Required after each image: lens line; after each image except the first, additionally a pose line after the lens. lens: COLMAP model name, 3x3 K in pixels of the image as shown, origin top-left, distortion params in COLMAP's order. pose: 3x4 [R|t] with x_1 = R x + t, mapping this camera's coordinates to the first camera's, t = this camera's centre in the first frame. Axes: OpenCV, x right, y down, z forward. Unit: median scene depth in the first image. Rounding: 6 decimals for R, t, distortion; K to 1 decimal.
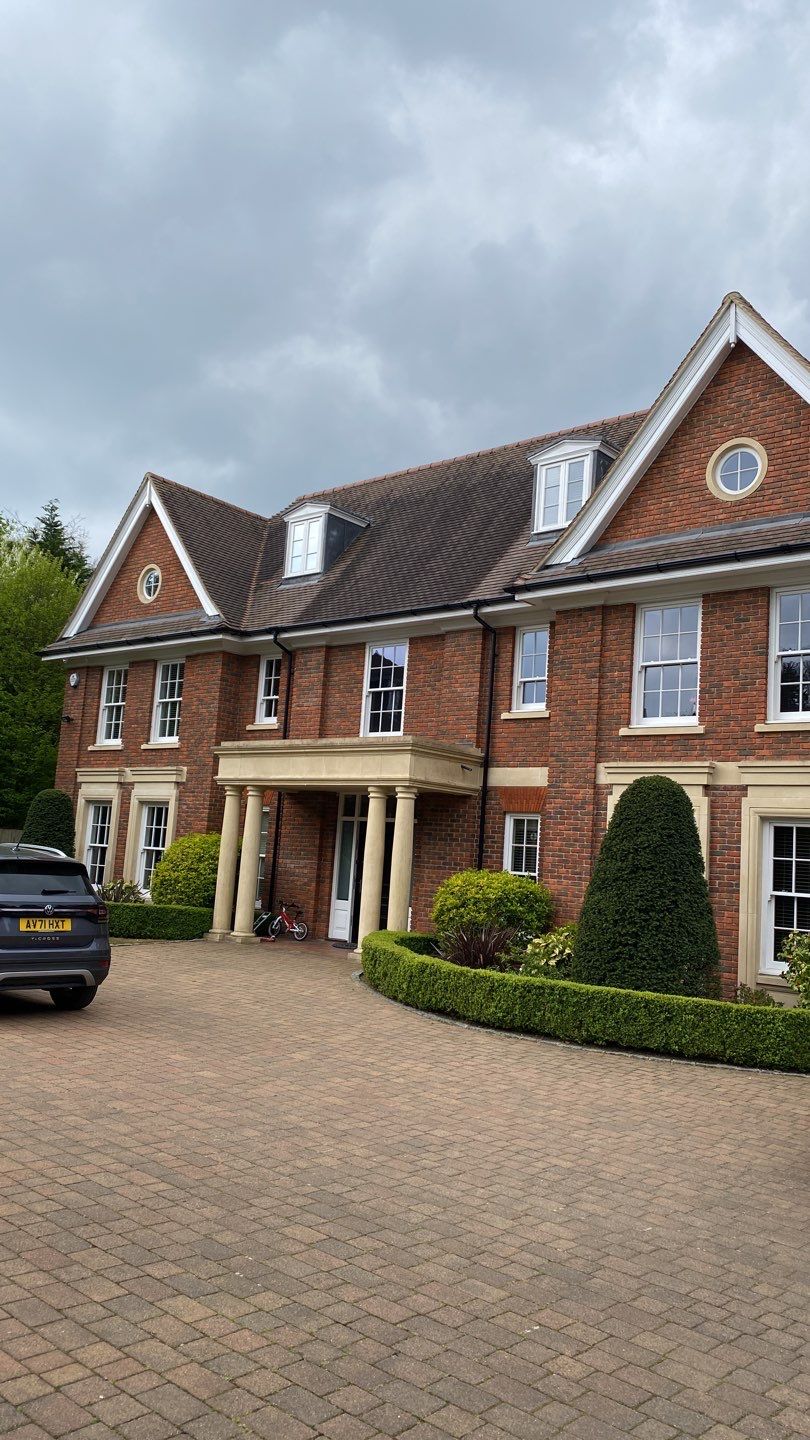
lens RADIAL K [[1090.7, 0, 405.0], [0, 1090.7, 720.0], [0, 0, 1]] dist [0.039664, -0.038393]
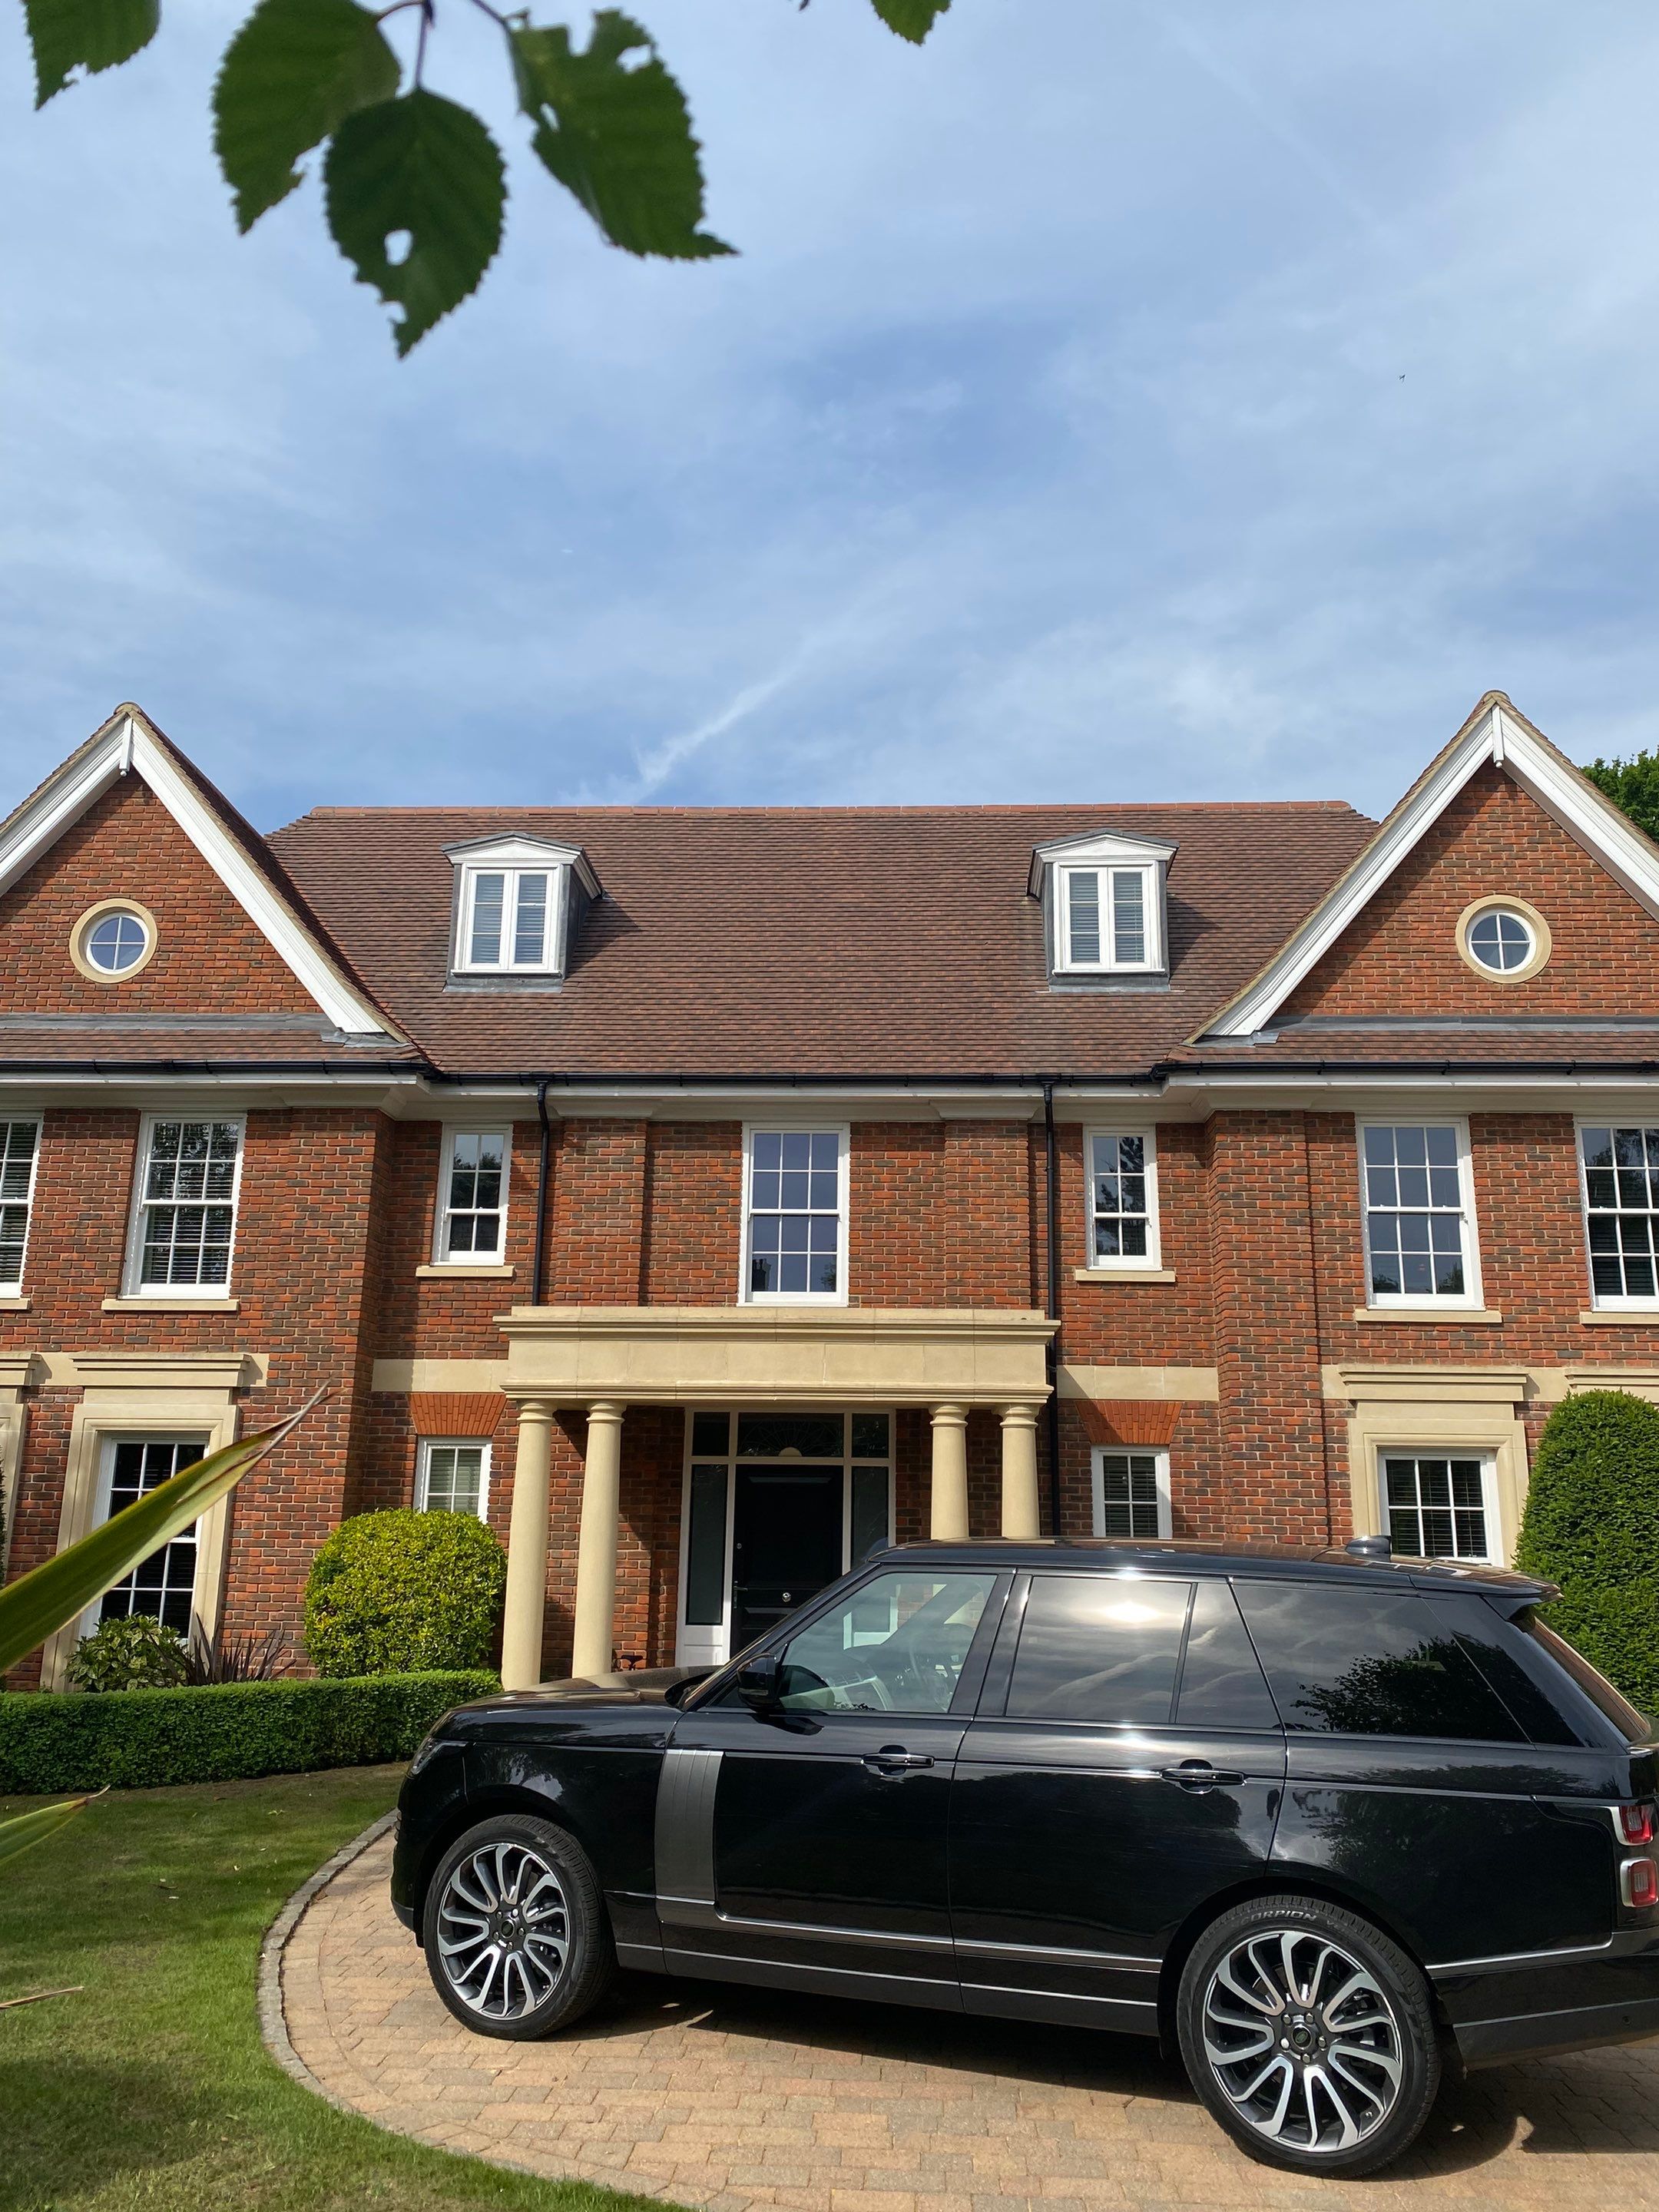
lens RADIAL K [[1687.6, 0, 856.2], [0, 1687.6, 1079.3], [0, 0, 1]] dist [0.077363, -0.158052]
pose [[0.779931, 0.105922, 0.616837, -0.523910], [-0.042452, 0.992258, -0.116711, 0.002010], [-0.624424, 0.064841, 0.778389, 0.329935]]
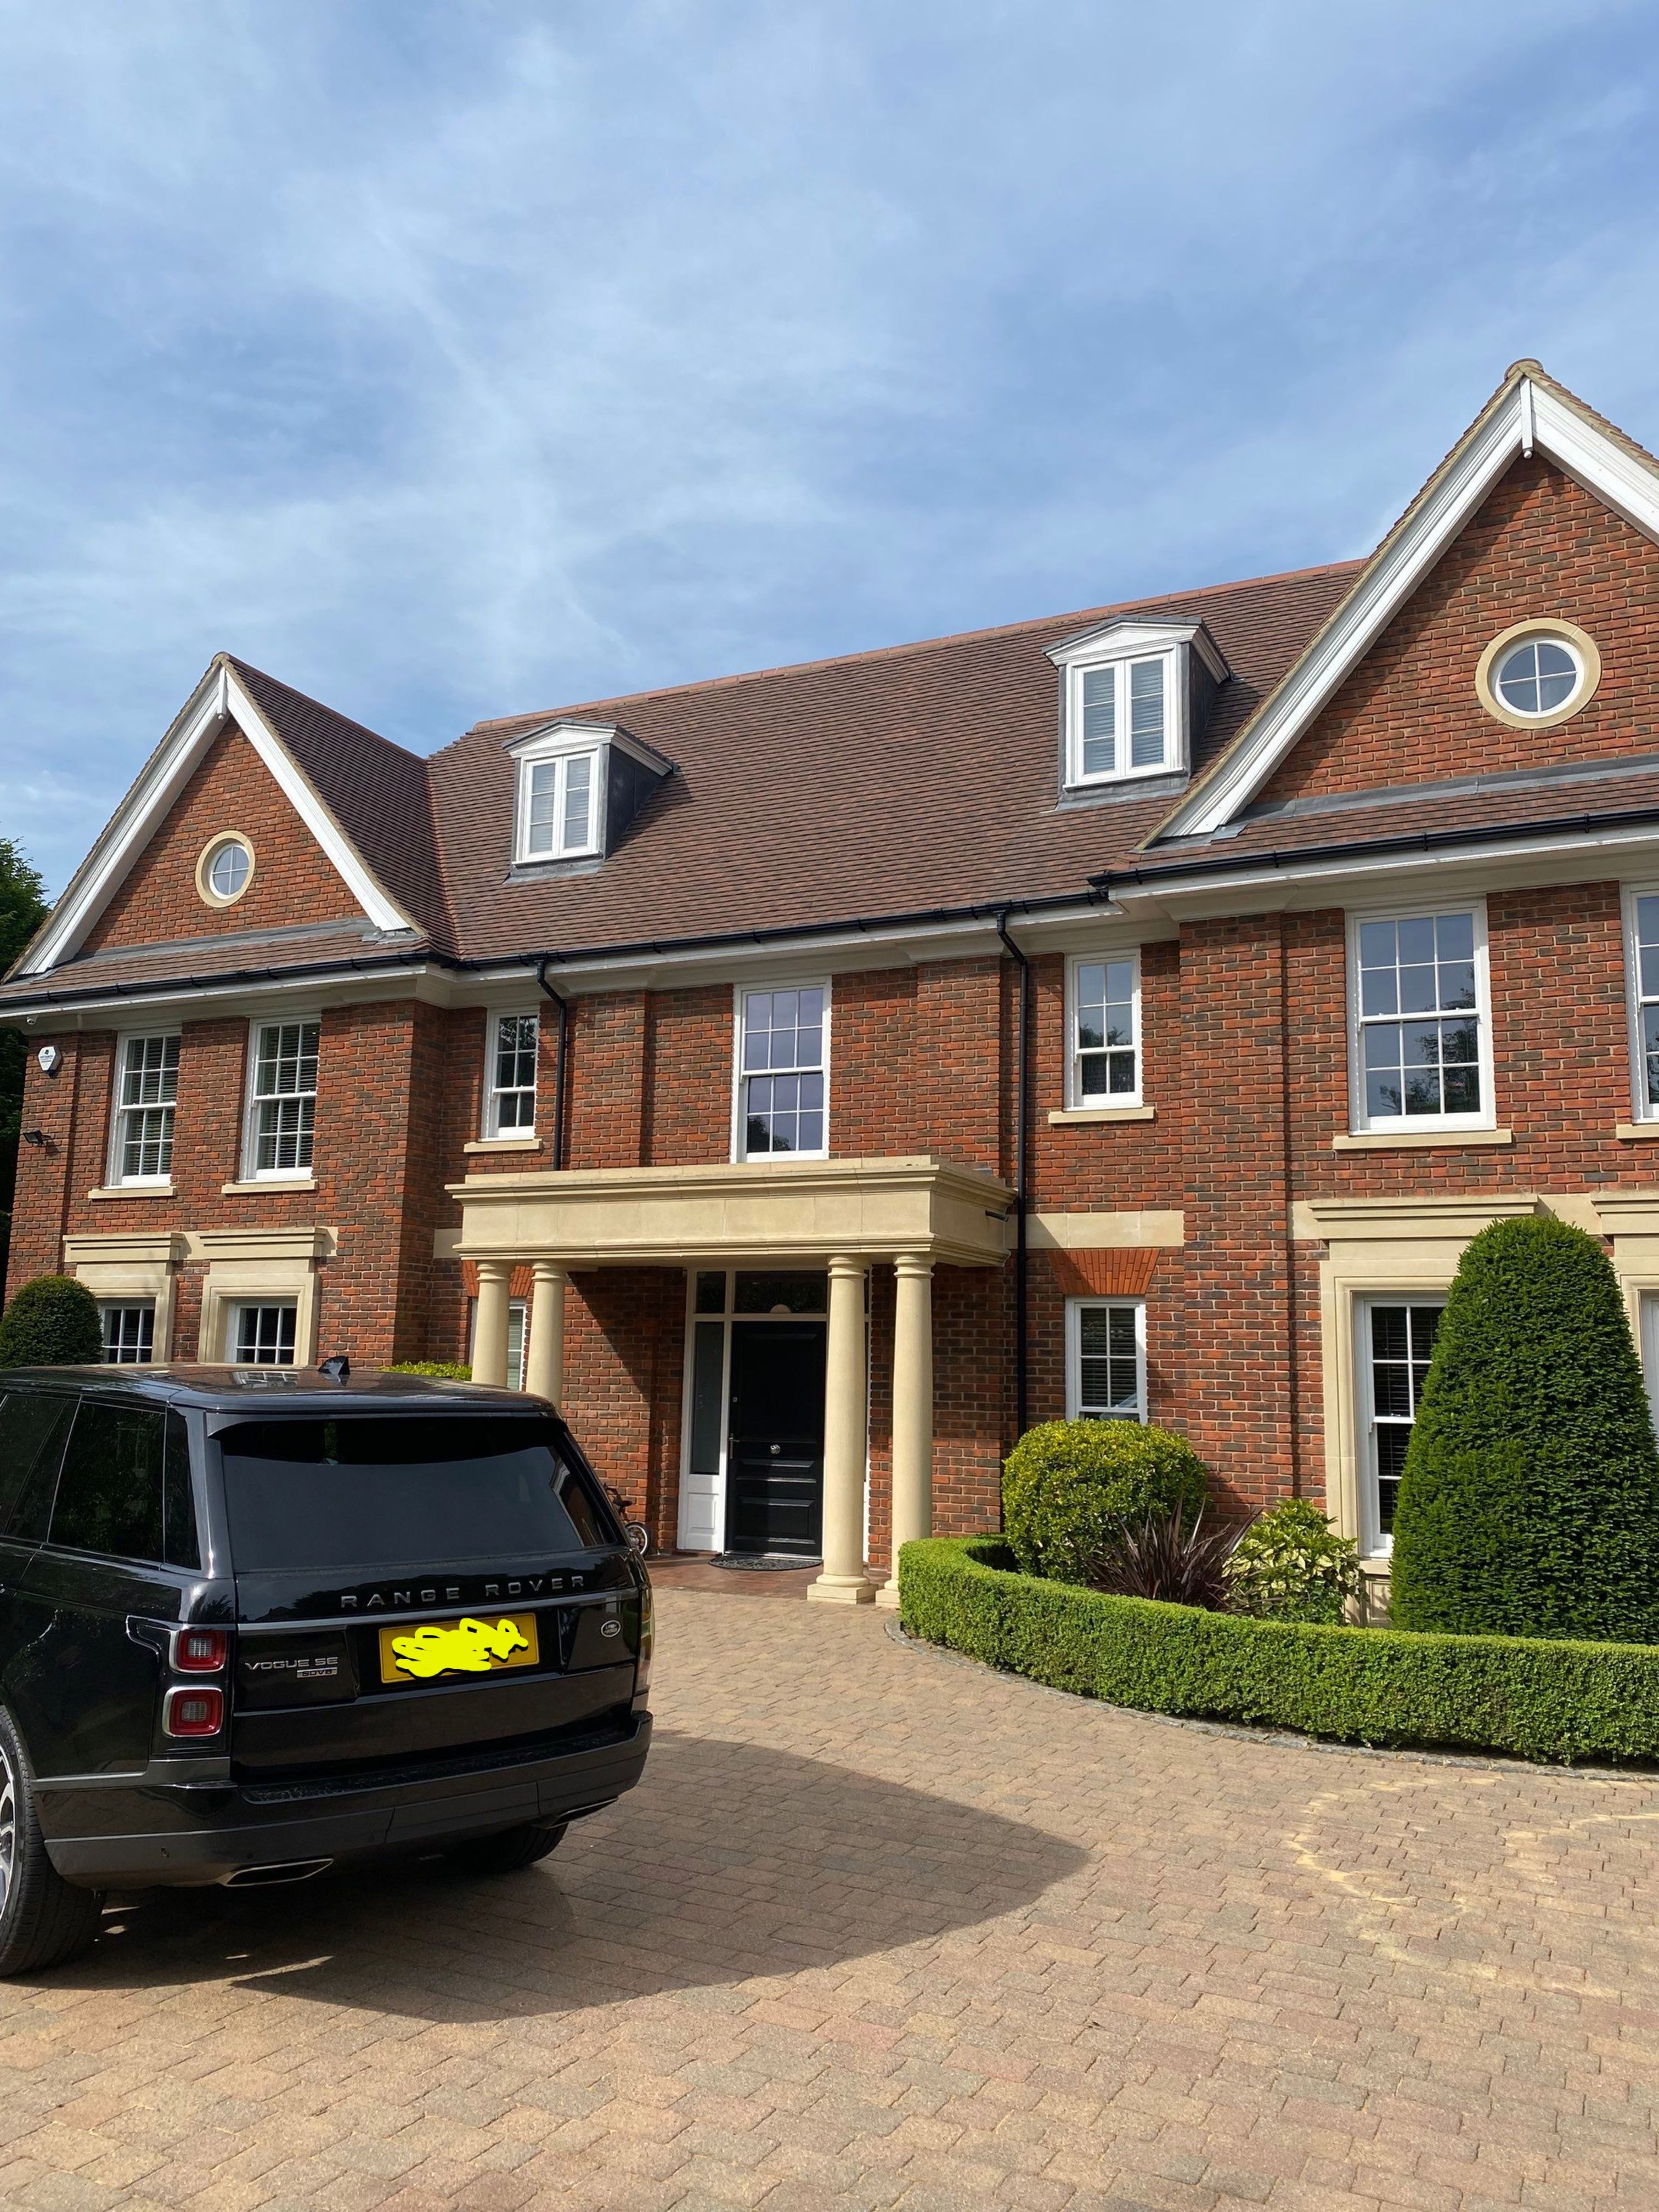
lens RADIAL K [[1704.7, 0, 825.1], [0, 1704.7, 1122.3], [0, 0, 1]] dist [0.073201, -0.148449]
pose [[0.963295, -0.002977, 0.268428, -0.223492], [0.007382, 0.999854, -0.015402, 0.009495], [-0.268343, 0.016818, 0.963177, 0.197392]]
